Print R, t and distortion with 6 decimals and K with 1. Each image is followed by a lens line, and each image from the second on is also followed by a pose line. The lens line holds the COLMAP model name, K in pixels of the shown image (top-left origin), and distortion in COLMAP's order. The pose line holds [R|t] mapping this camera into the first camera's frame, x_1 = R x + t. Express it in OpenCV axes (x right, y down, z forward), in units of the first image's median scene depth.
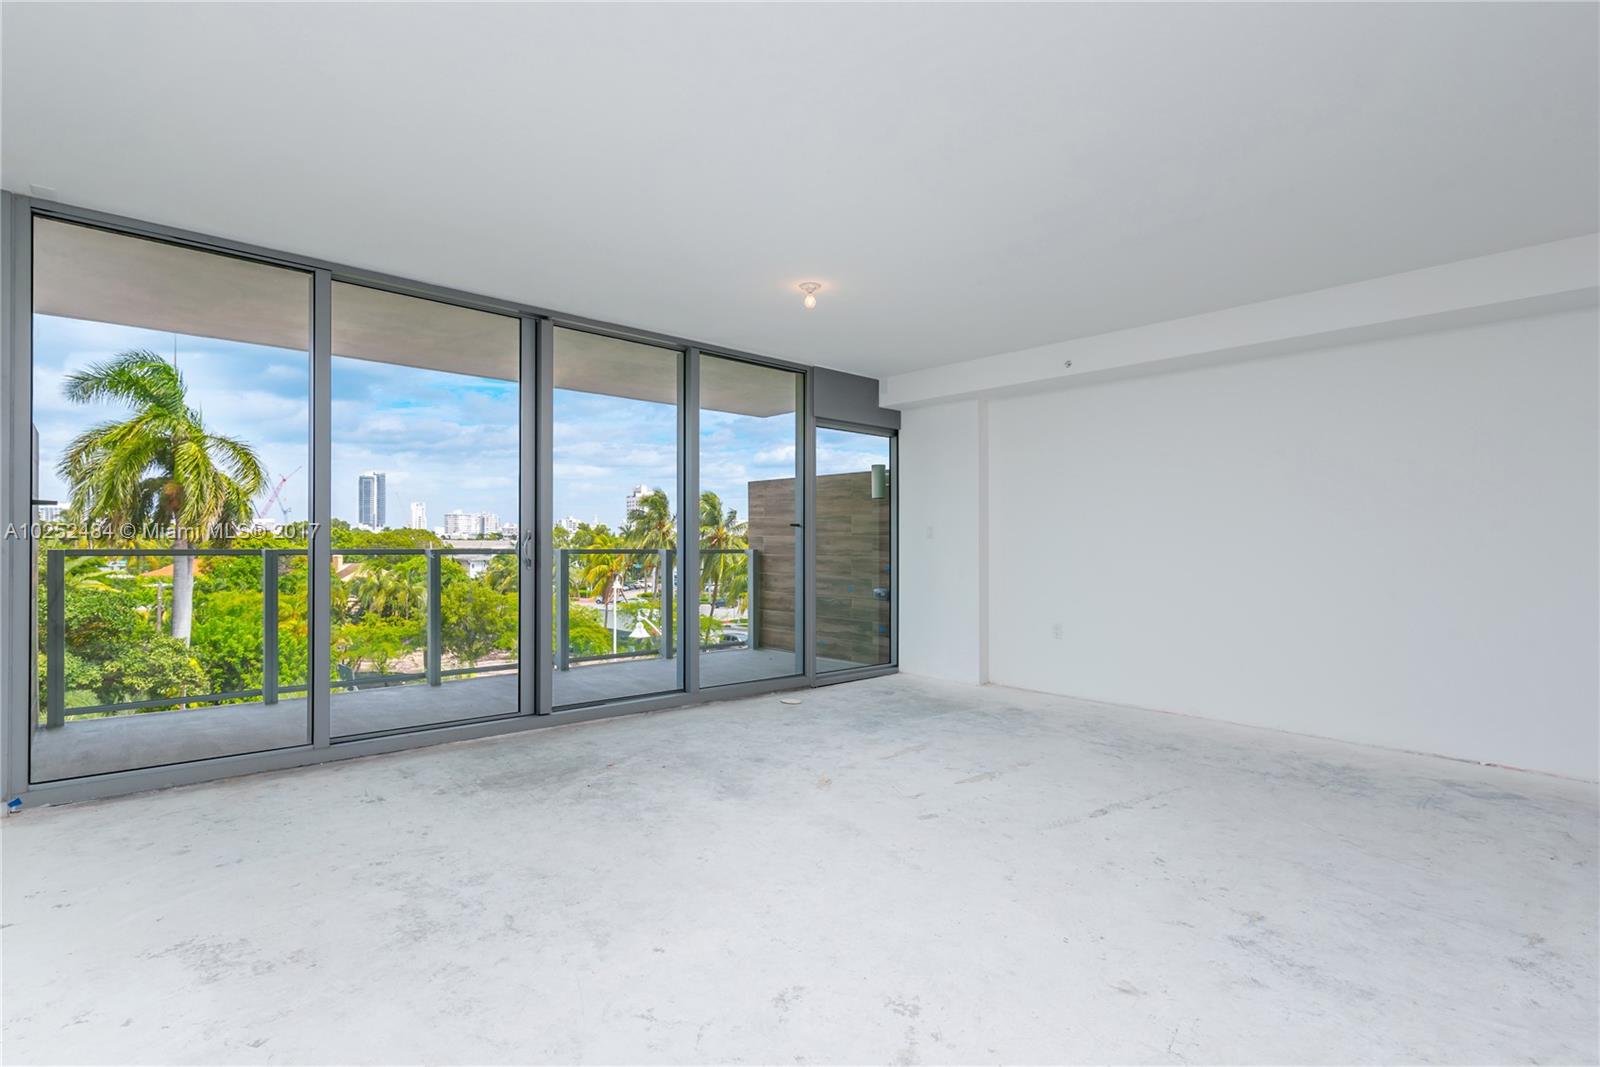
lens RADIAL K [[774.1, 0, 794.5], [0, 774.1, 540.3], [0, 0, 1]] dist [0.007107, 0.000530]
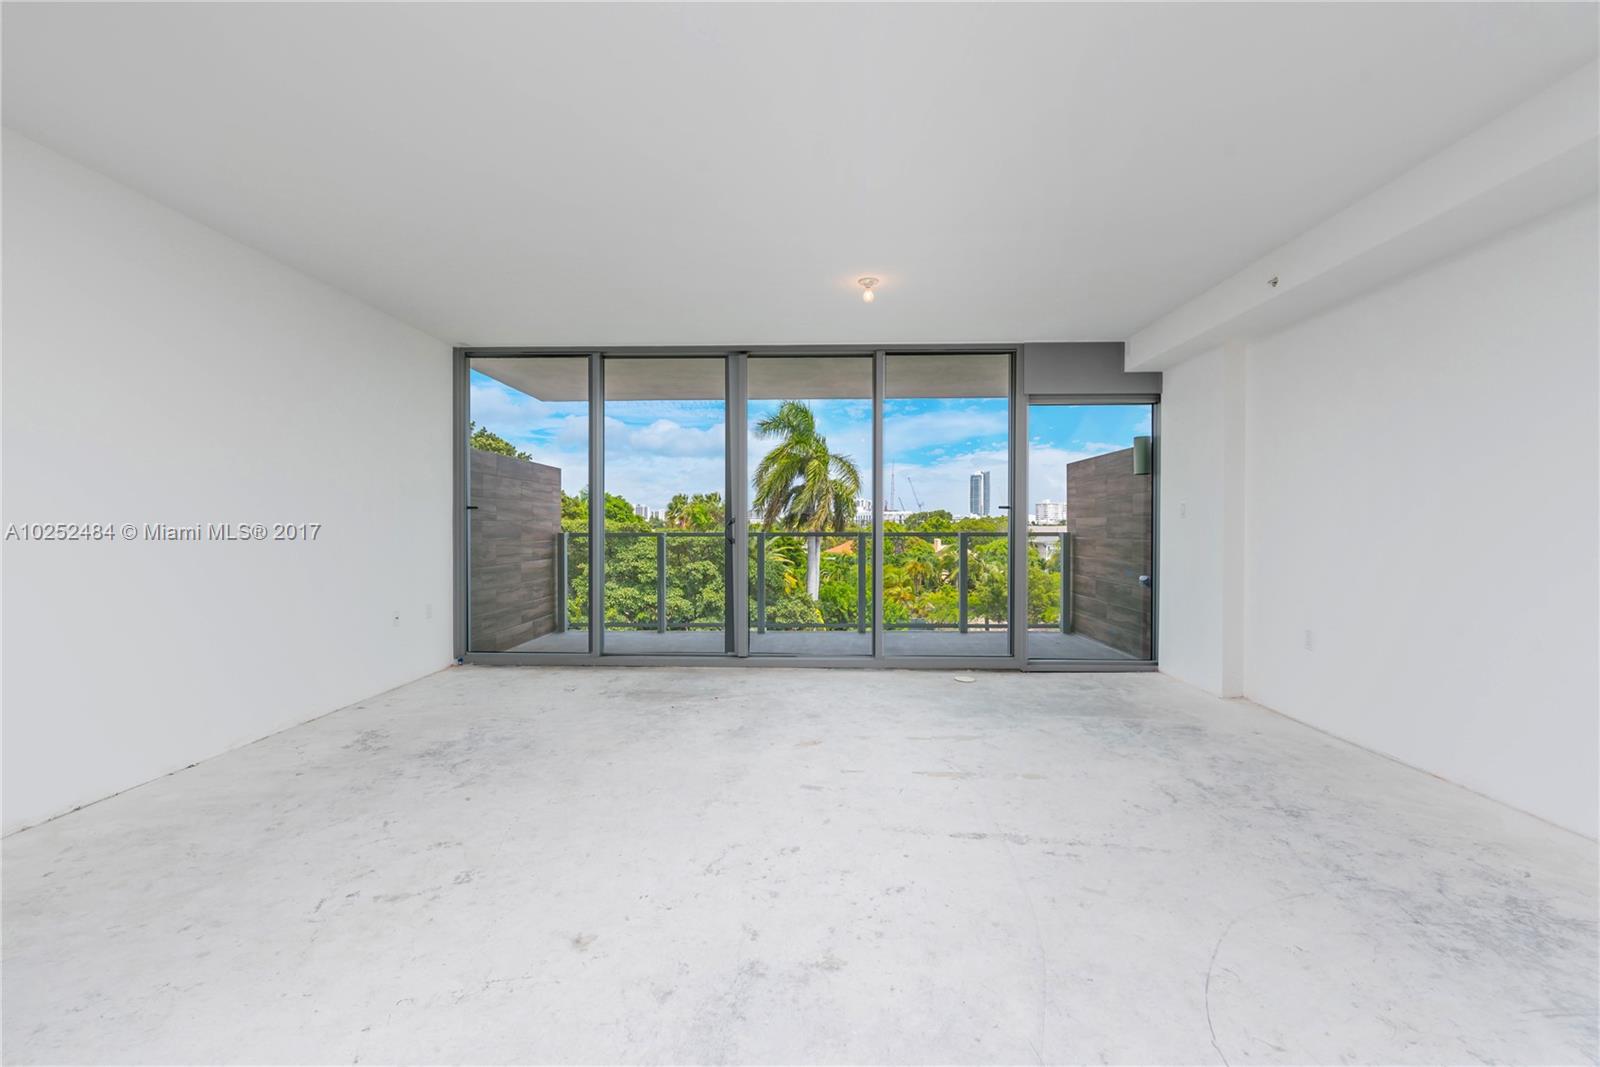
lens RADIAL K [[686.7, 0, 797.6], [0, 686.7, 541.4], [0, 0, 1]] dist [0.005107, -0.001744]
pose [[0.722611, 0.007505, -0.691214, 0.376690], [0.007887, 0.999786, 0.019100, 0.004892], [0.691210, -0.019253, 0.722398, 0.157237]]
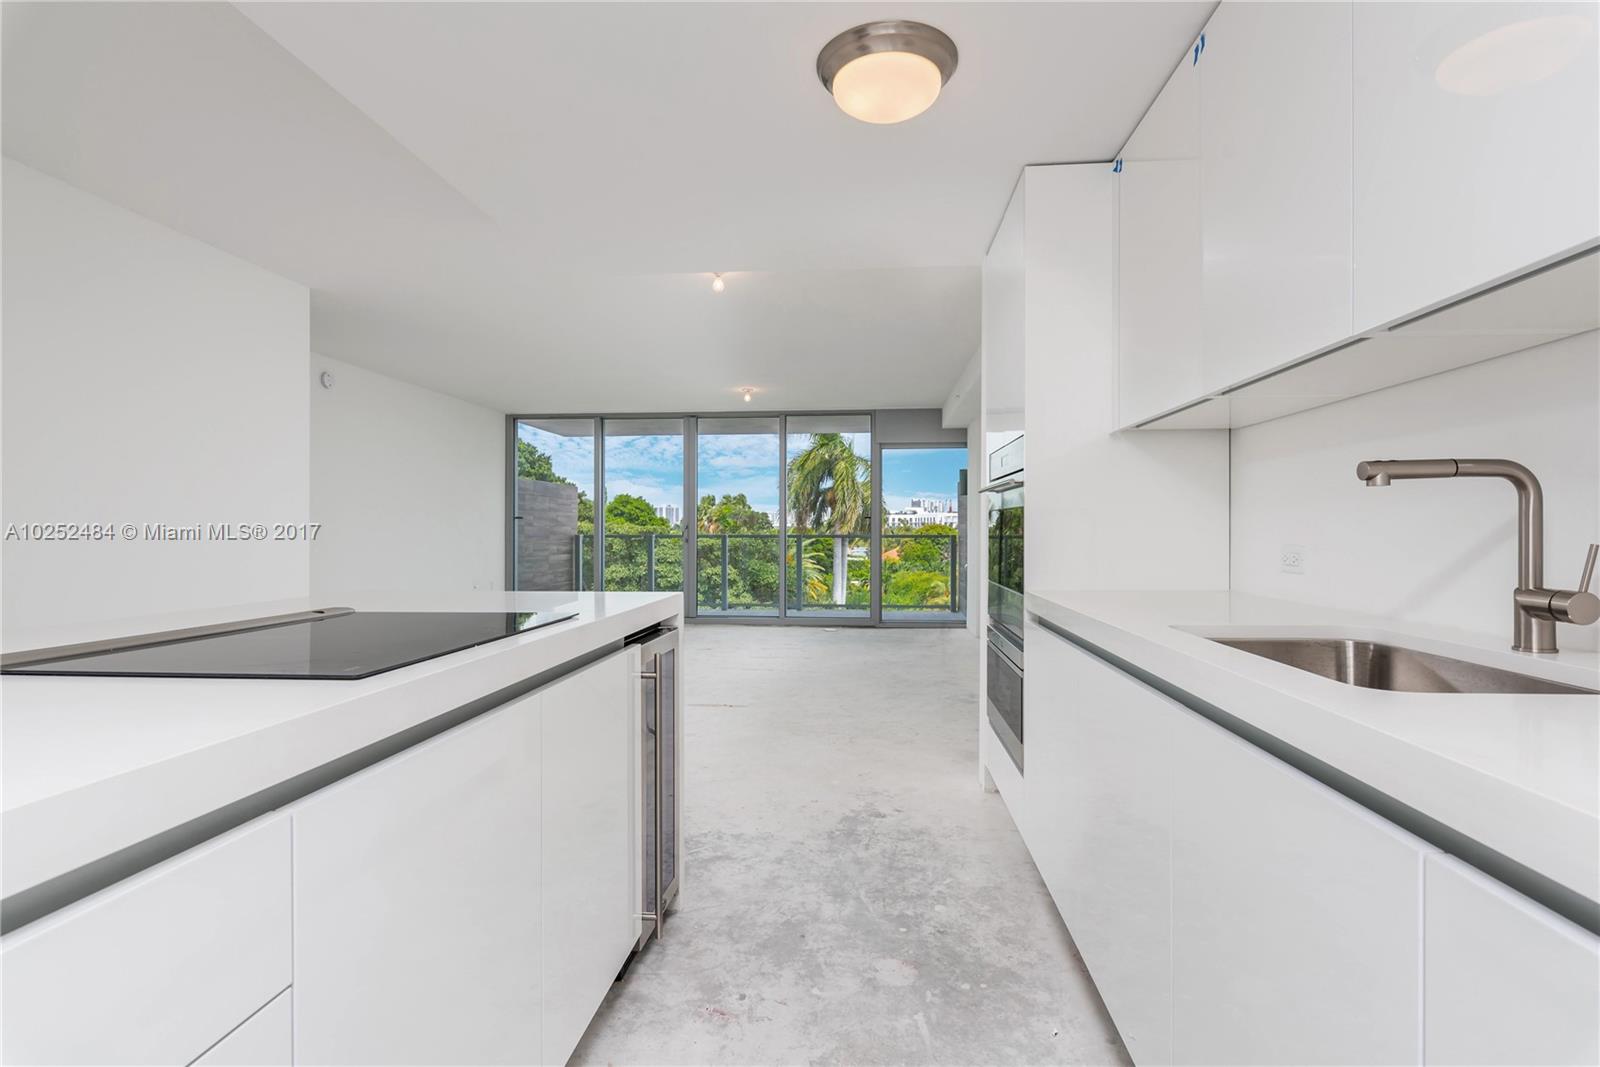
lens RADIAL K [[795.6, 0, 788.4], [0, 795.6, 519.6], [0, 0, 1]] dist [-0.001334, -0.001328]
pose [[0.665920, -0.017235, -0.745824, 0.934485], [0.007694, 0.999839, -0.016236, 0.007791], [0.745984, 0.005073, 0.665945, -0.116990]]
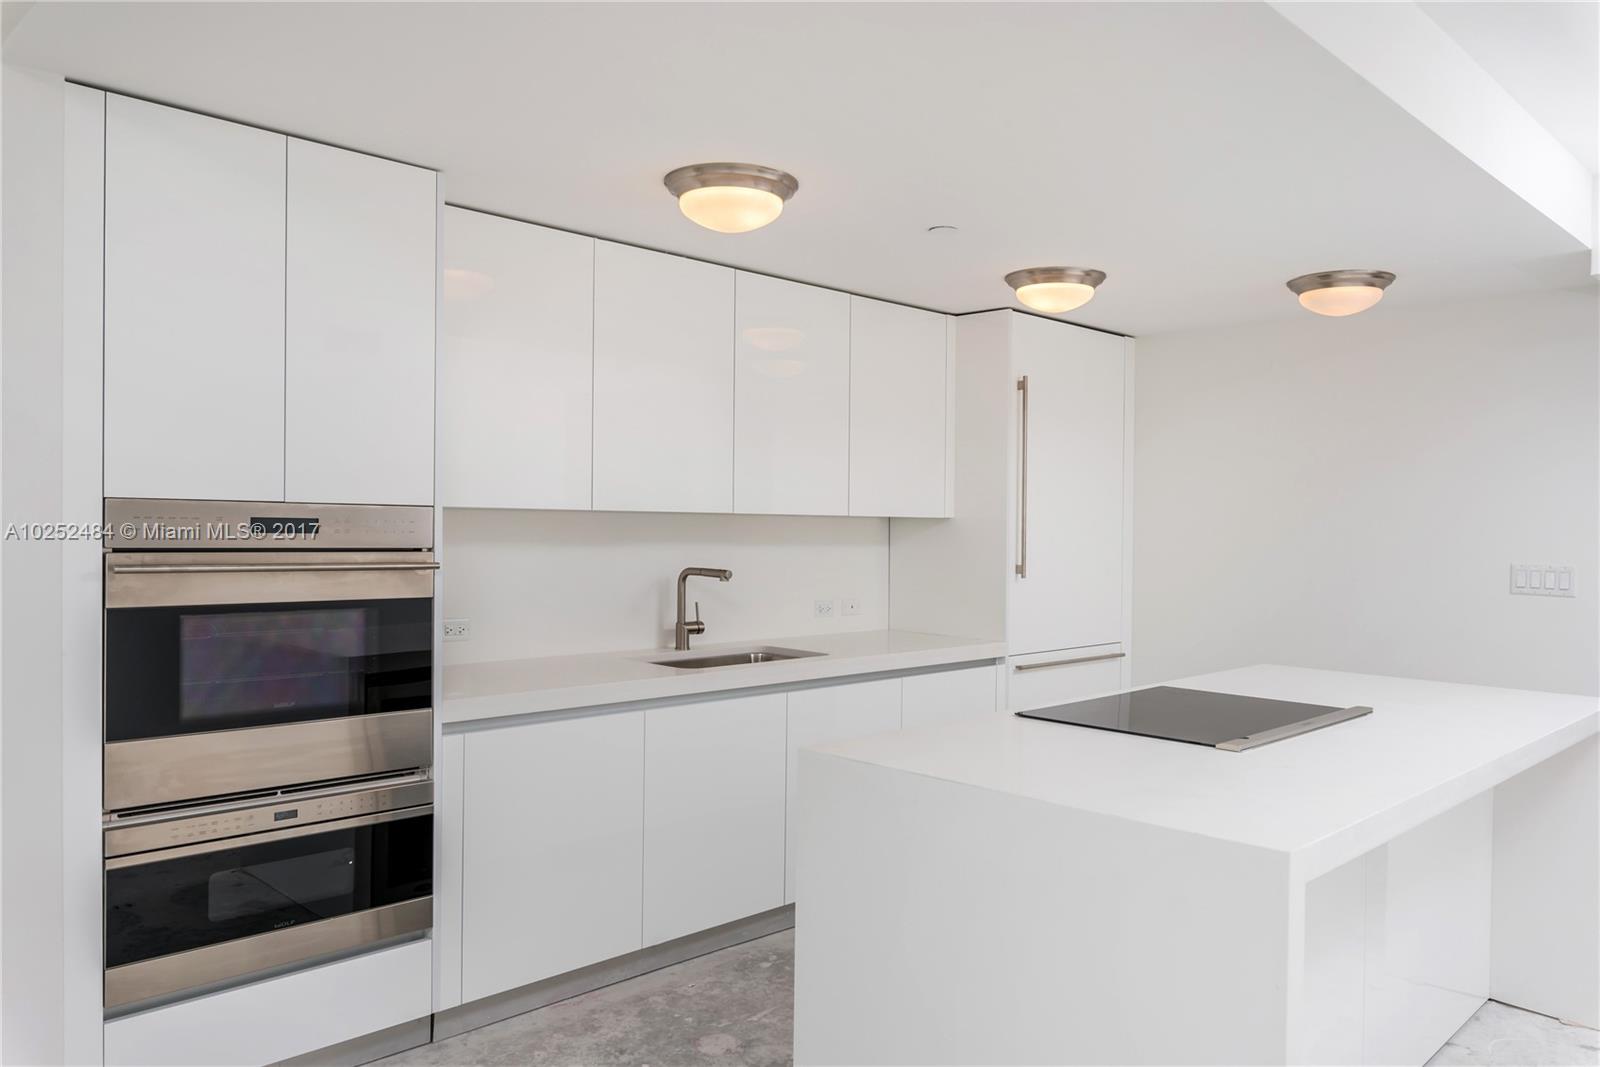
lens RADIAL K [[1174.2, 0, 794.7], [0, 1174.2, 535.6], [0, 0, 1]] dist [-0.001080, 0.006888]
pose [[-0.045398, -0.021591, 0.998736, 0.269338], [-0.021387, 0.999558, 0.020637, -0.039640], [-0.998740, -0.020423, -0.045839, 0.107801]]
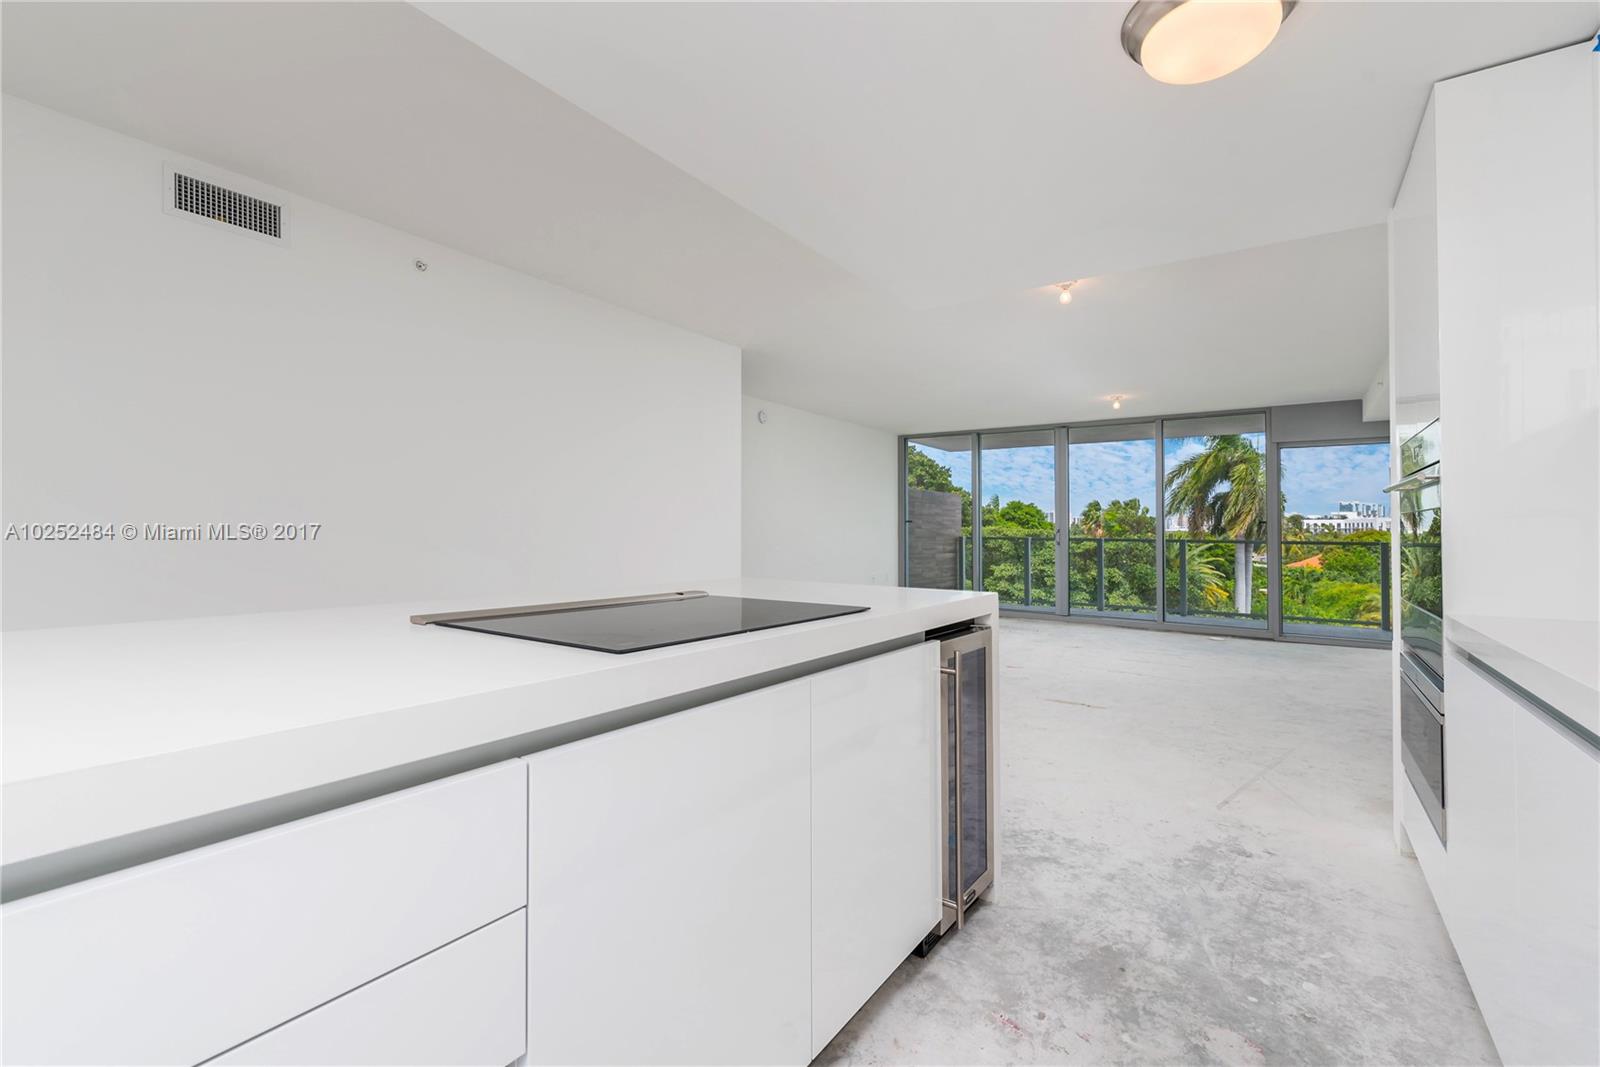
lens RADIAL K [[686.7, 0, 794.5], [0, 686.7, 509.8], [0, 0, 1]] dist [0.005107, -0.001744]
pose [[0.210883, -0.034872, -0.976889, 0.929519], [-0.005177, 0.999310, -0.036790, 0.007824], [0.977498, 0.012816, 0.210557, -0.075226]]
